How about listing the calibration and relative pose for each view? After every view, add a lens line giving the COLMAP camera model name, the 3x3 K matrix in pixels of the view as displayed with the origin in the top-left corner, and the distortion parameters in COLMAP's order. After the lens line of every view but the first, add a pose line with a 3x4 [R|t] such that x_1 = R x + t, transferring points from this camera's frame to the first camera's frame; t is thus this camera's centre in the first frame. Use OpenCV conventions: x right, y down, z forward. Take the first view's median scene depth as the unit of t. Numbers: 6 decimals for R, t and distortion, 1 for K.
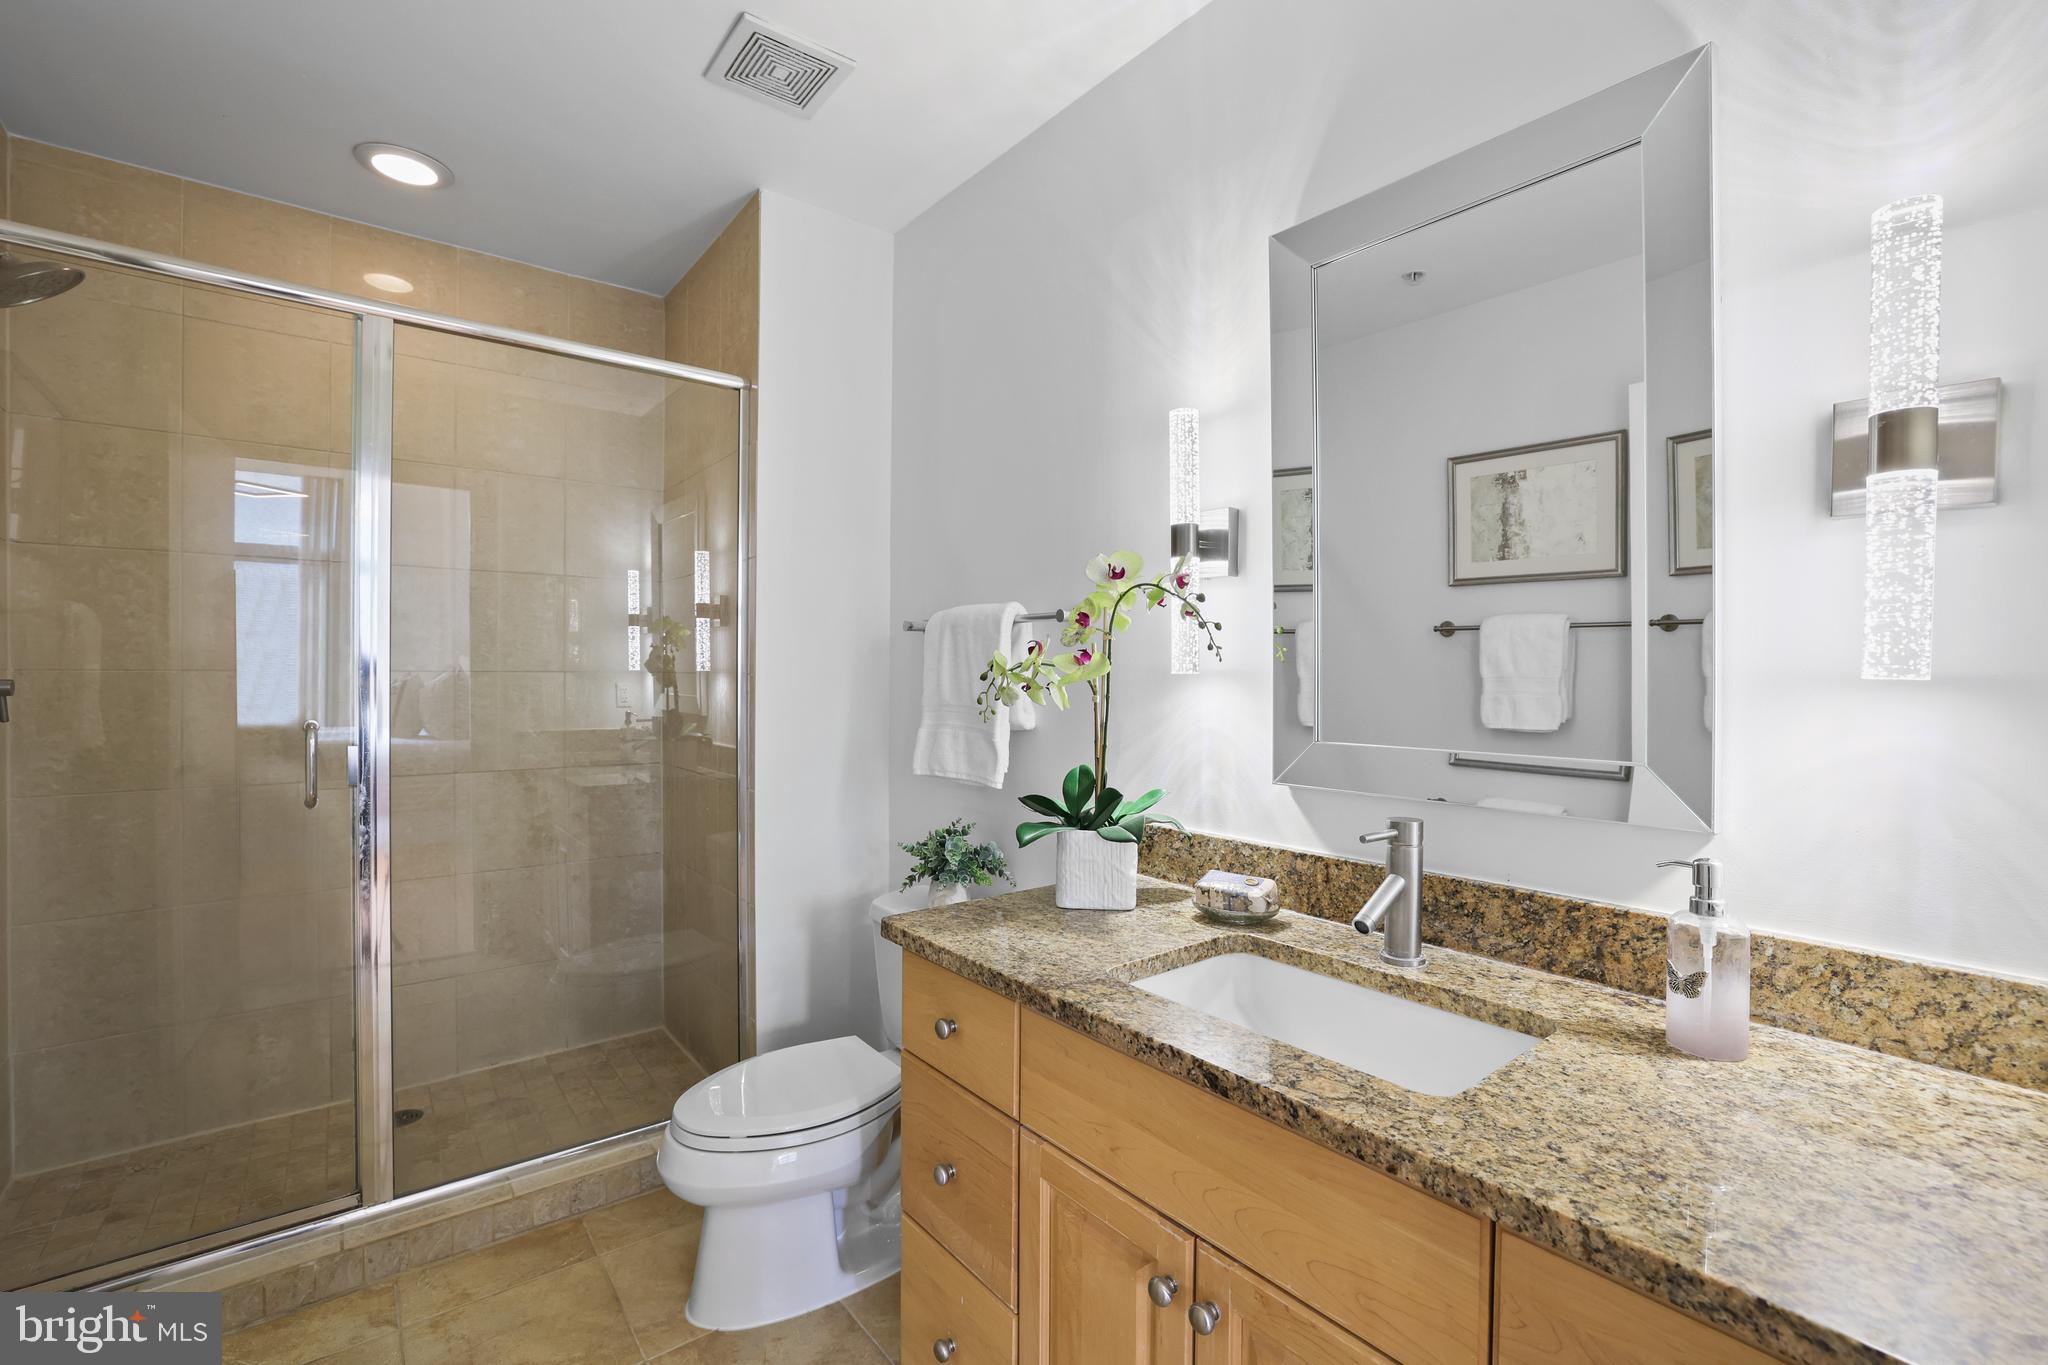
lens RADIAL K [[890.7, 0, 1018.8], [0, 890.7, 666.0], [0, 0, 1]] dist [-0.044718, 0.016571]
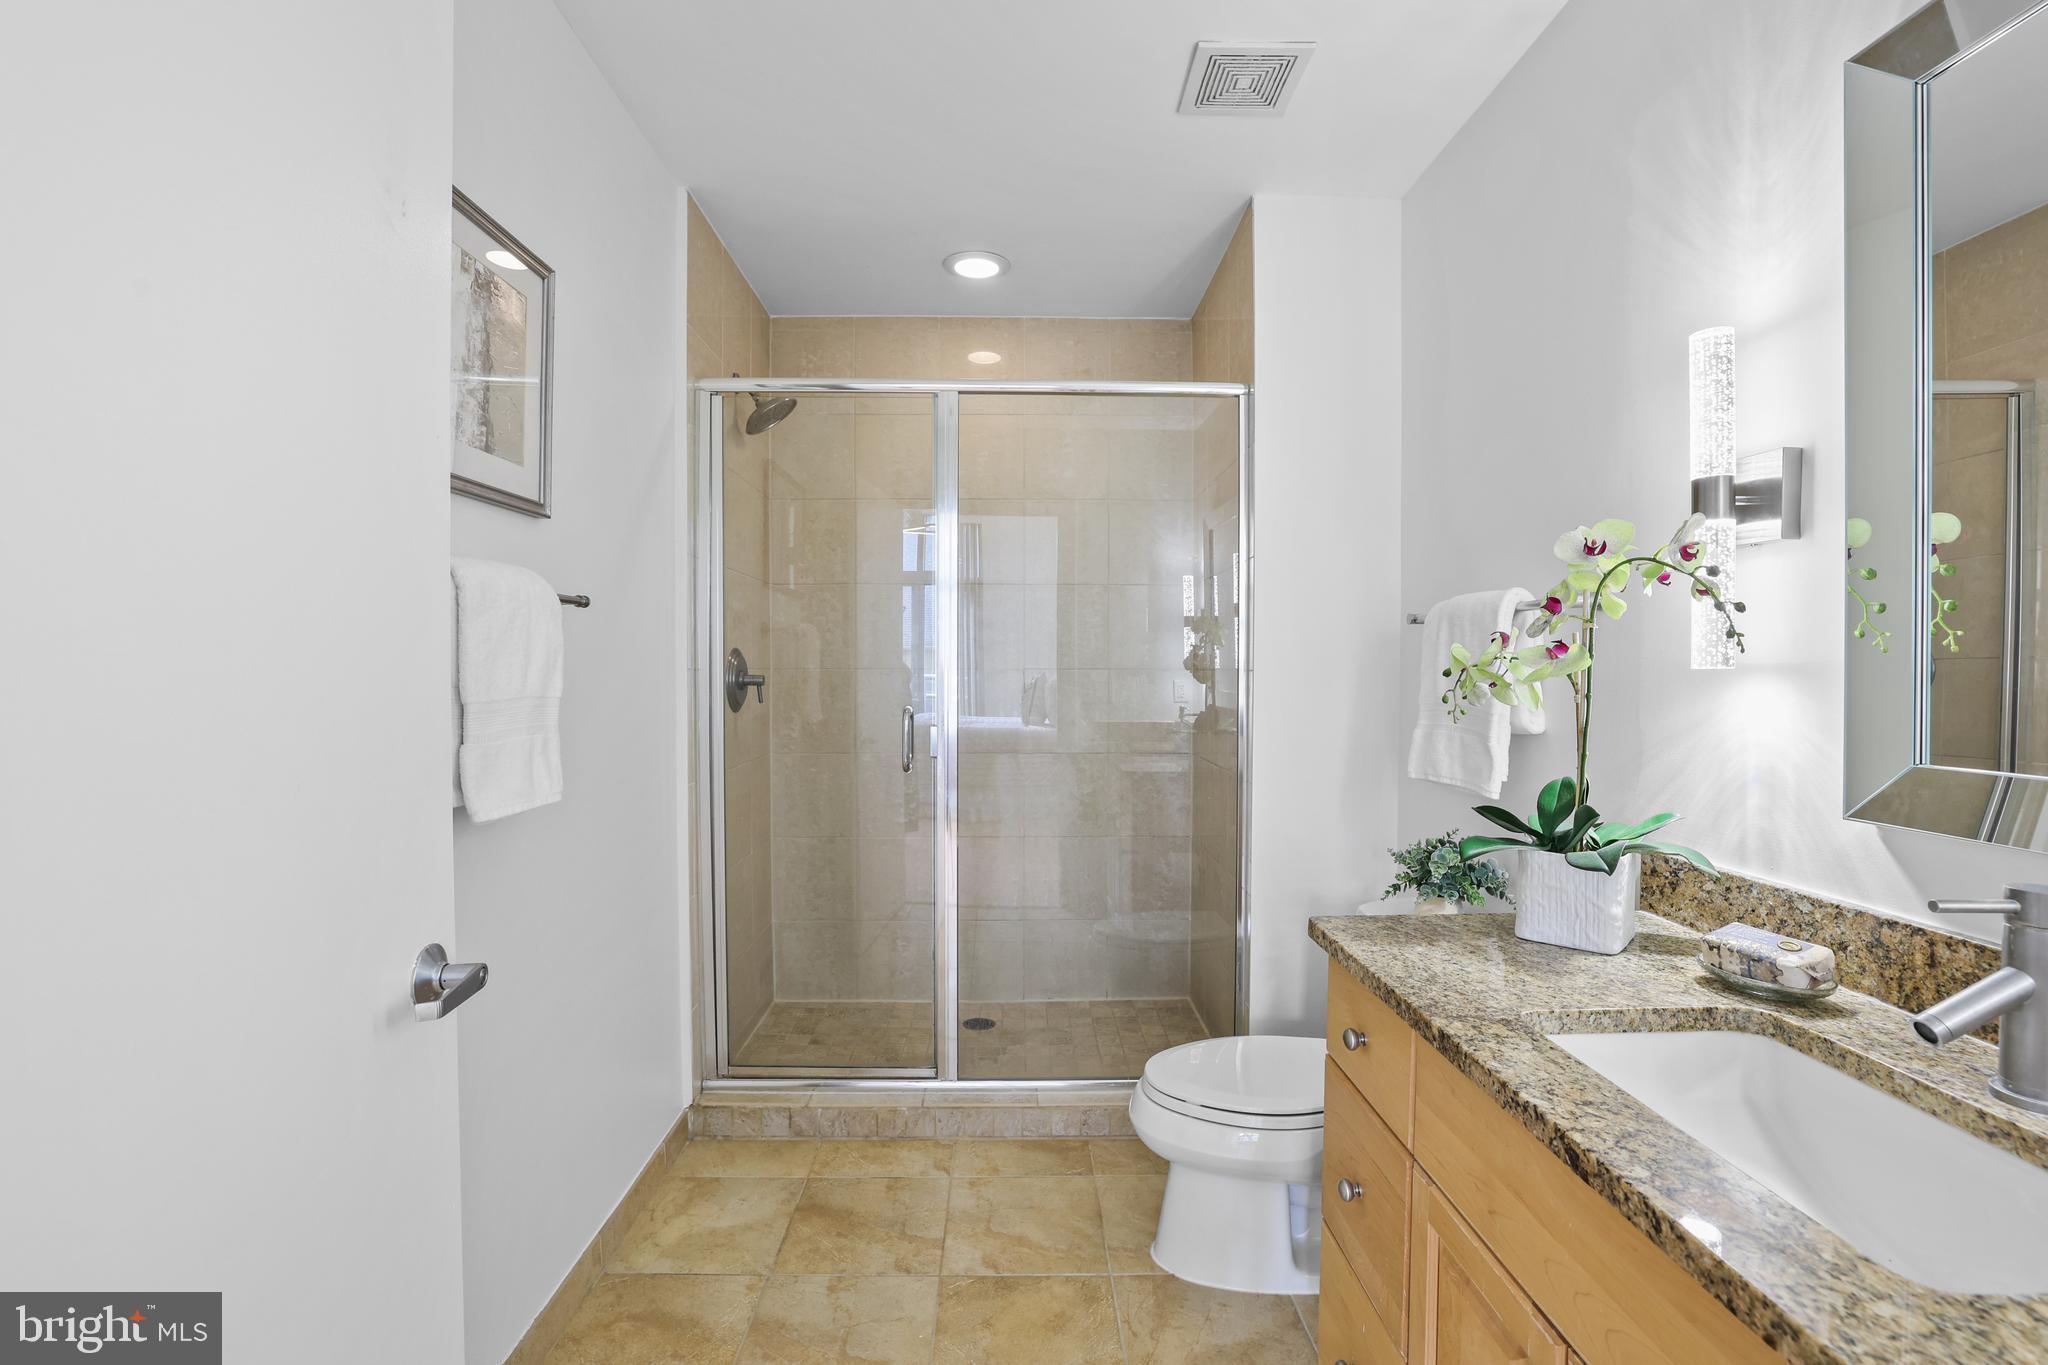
lens RADIAL K [[890.7, 0, 1022.7], [0, 890.7, 673.7], [0, 0, 1]] dist [-0.044718, 0.016571]
pose [[0.800381, 0.000697, -0.599492, 0.147766], [0.005761, 0.999944, 0.008855, 0.002386], [0.599465, -0.010541, 0.800332, 0.020327]]
